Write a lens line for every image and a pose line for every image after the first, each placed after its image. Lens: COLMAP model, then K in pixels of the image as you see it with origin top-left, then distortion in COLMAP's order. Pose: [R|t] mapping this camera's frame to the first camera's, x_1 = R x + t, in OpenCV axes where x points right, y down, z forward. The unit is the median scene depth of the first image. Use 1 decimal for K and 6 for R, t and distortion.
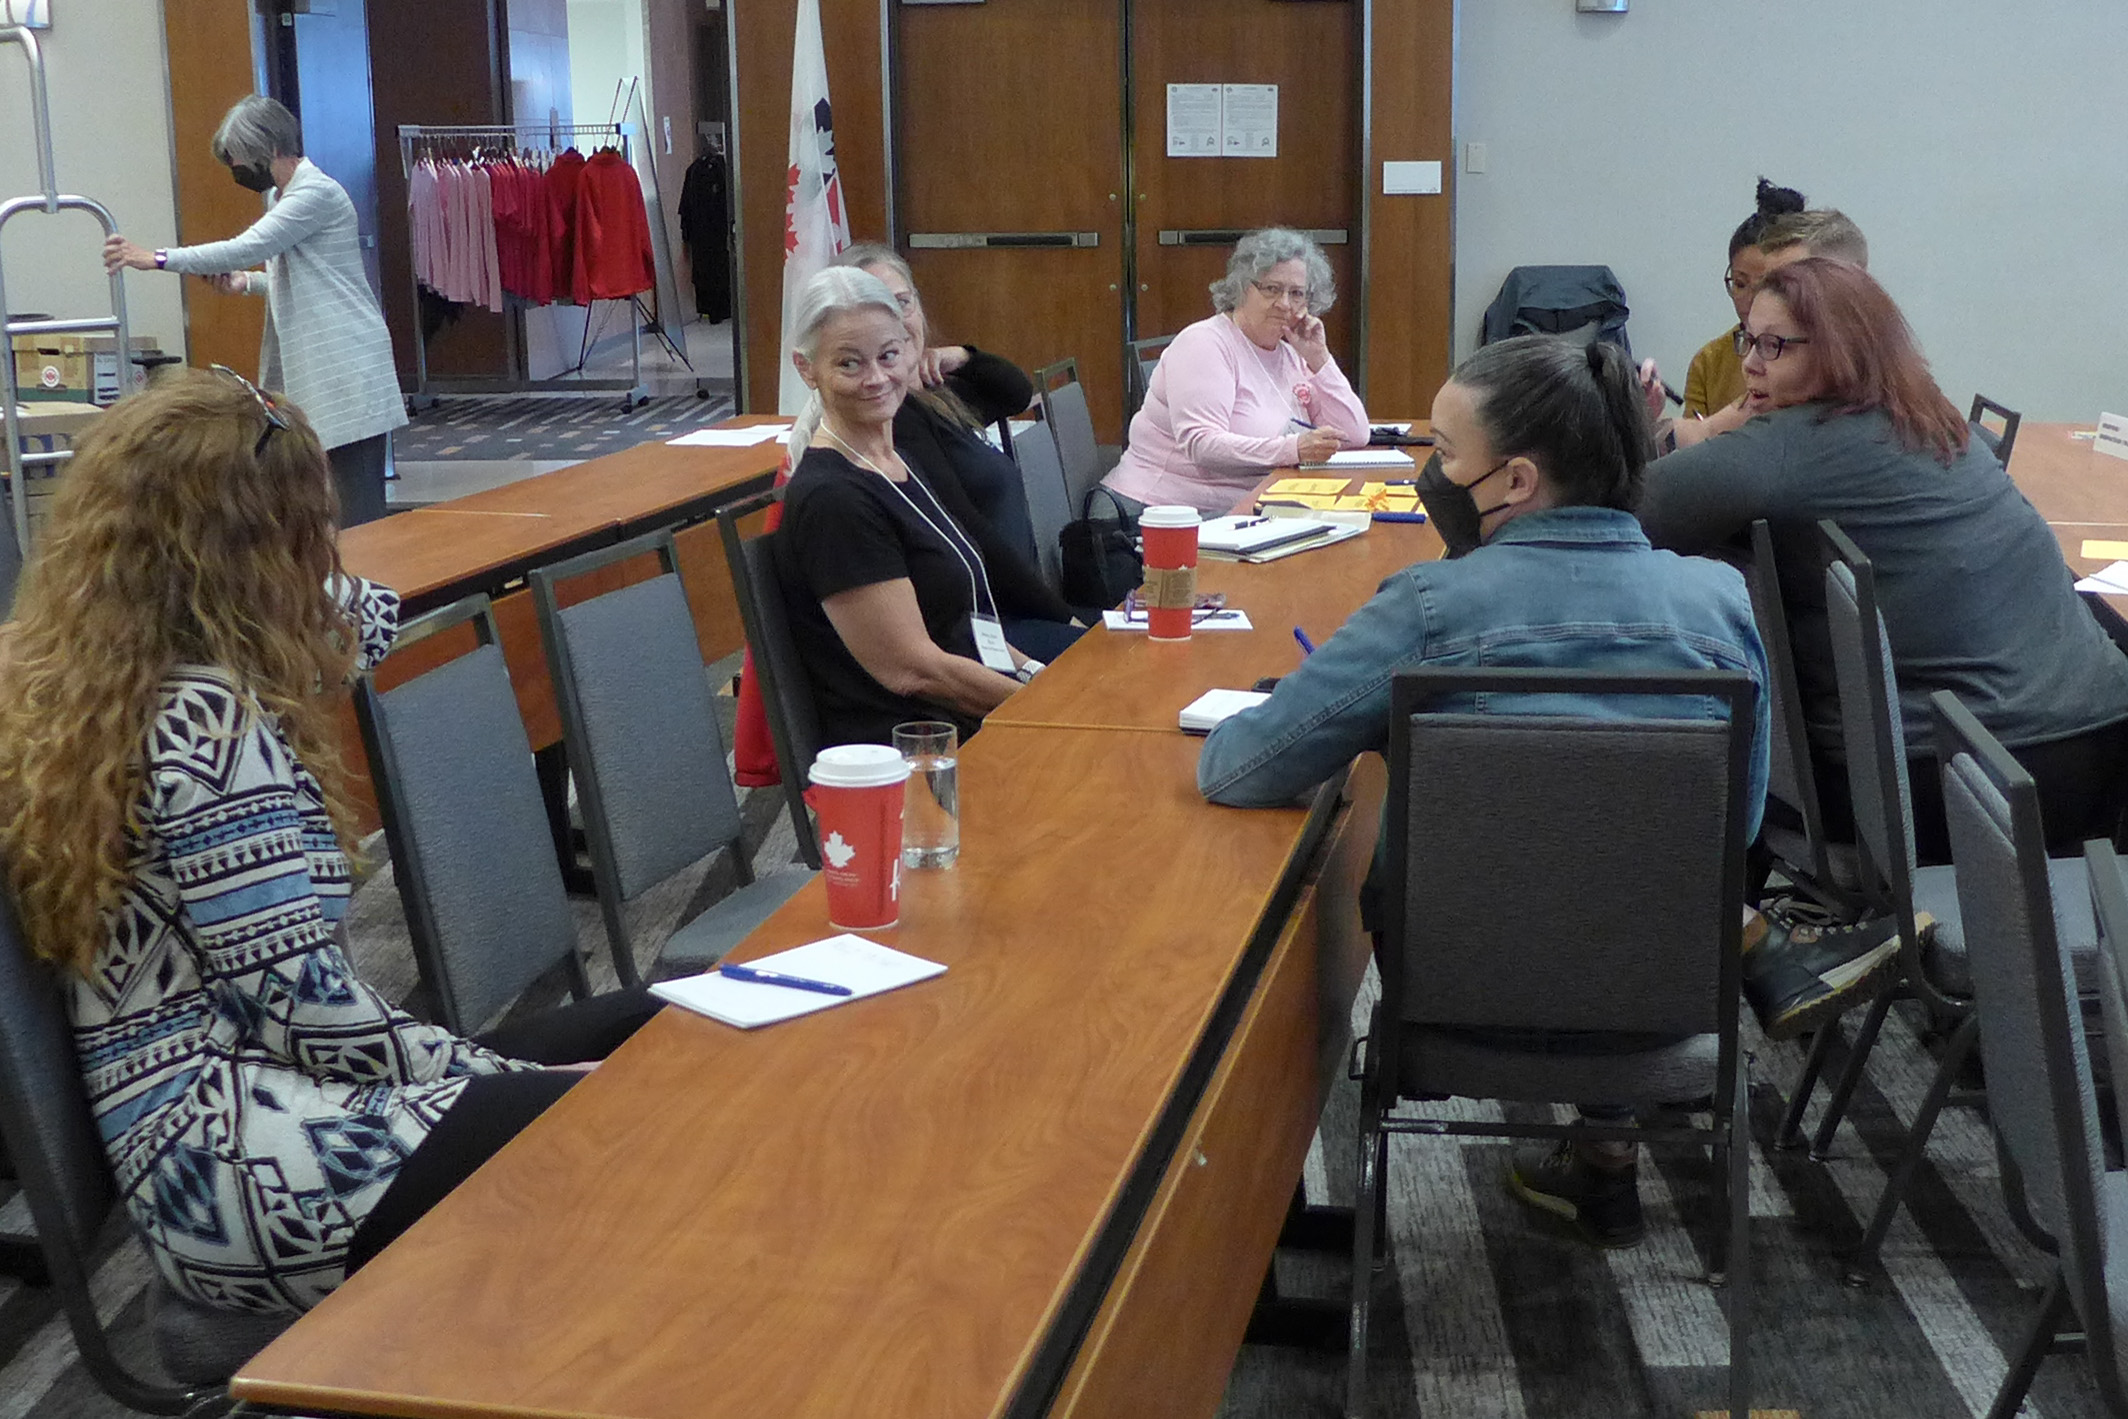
lens RADIAL K [[2445.0, 0, 1062.2], [0, 2445.0, 713.8], [0, 0, 1]] dist [-0.020259, 0.000000]
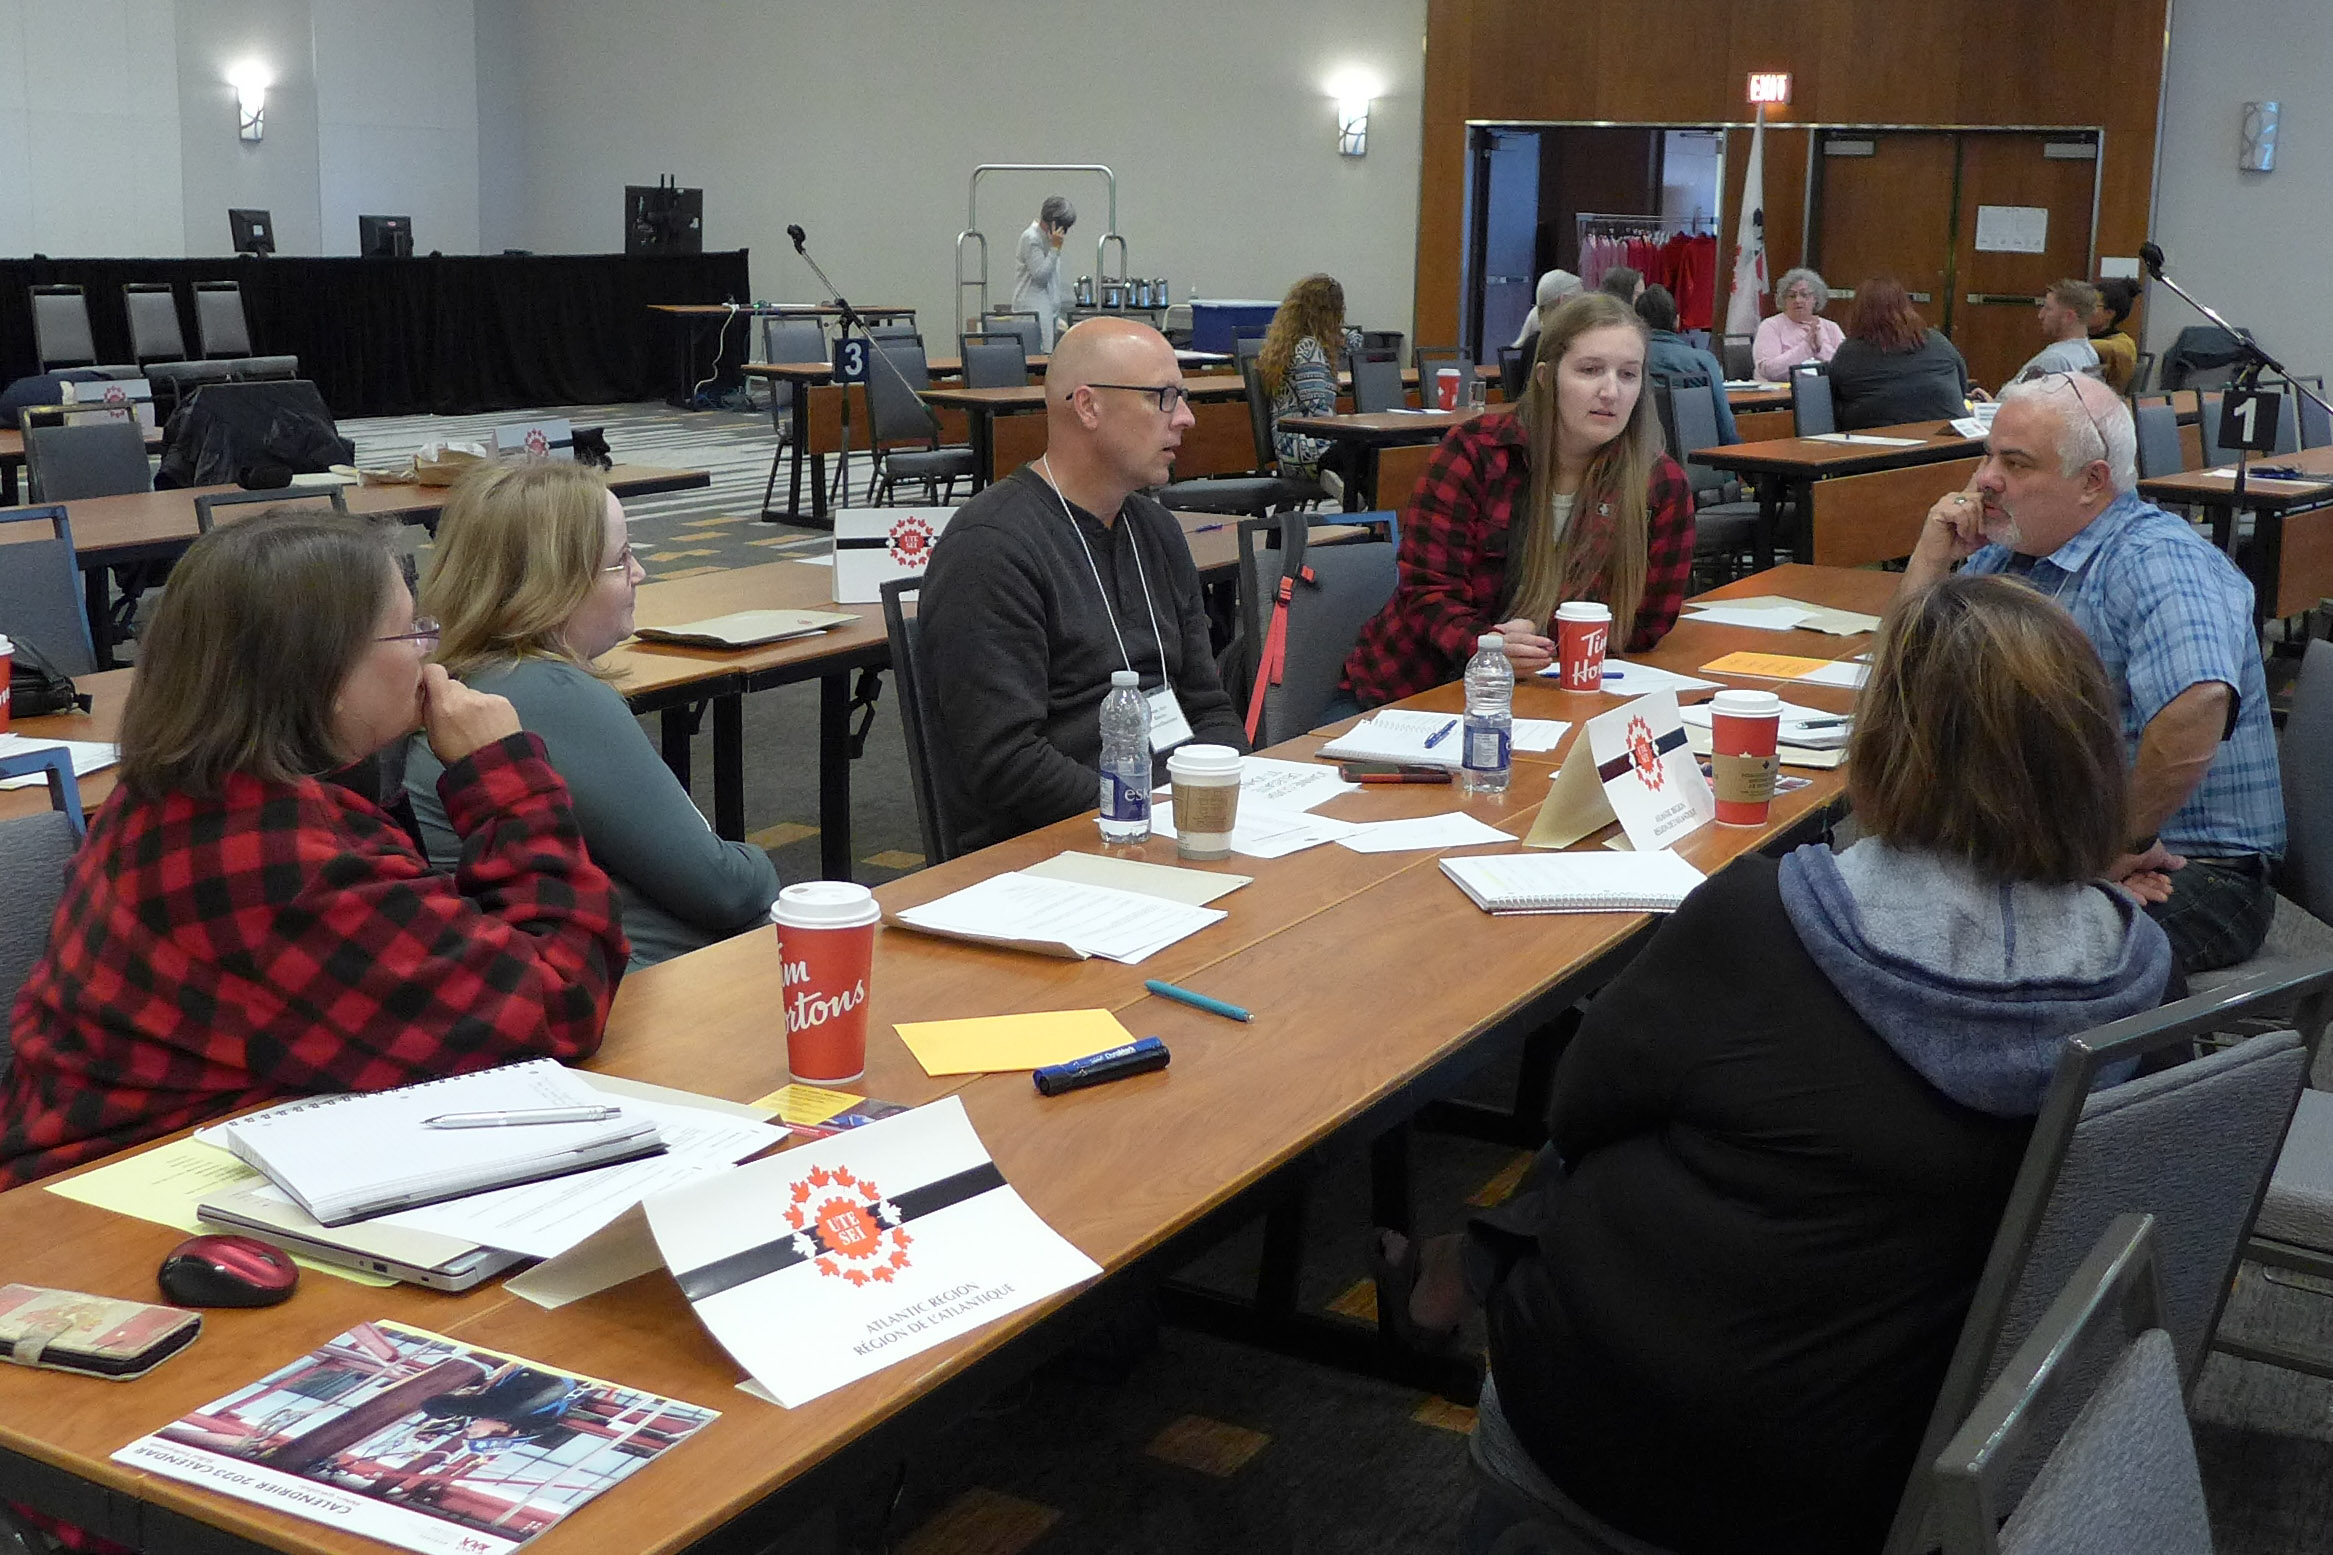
lens RADIAL K [[2846.3, 0, 1165.3], [0, 2846.3, 776.5], [0, 0, 1]] dist [0.033602, 0.000000]
pose [[0.882932, 0.127361, -0.451896, 0.487370], [-0.145506, 0.989342, -0.005463, 0.219562], [0.446384, 0.070577, 0.892054, -0.965152]]
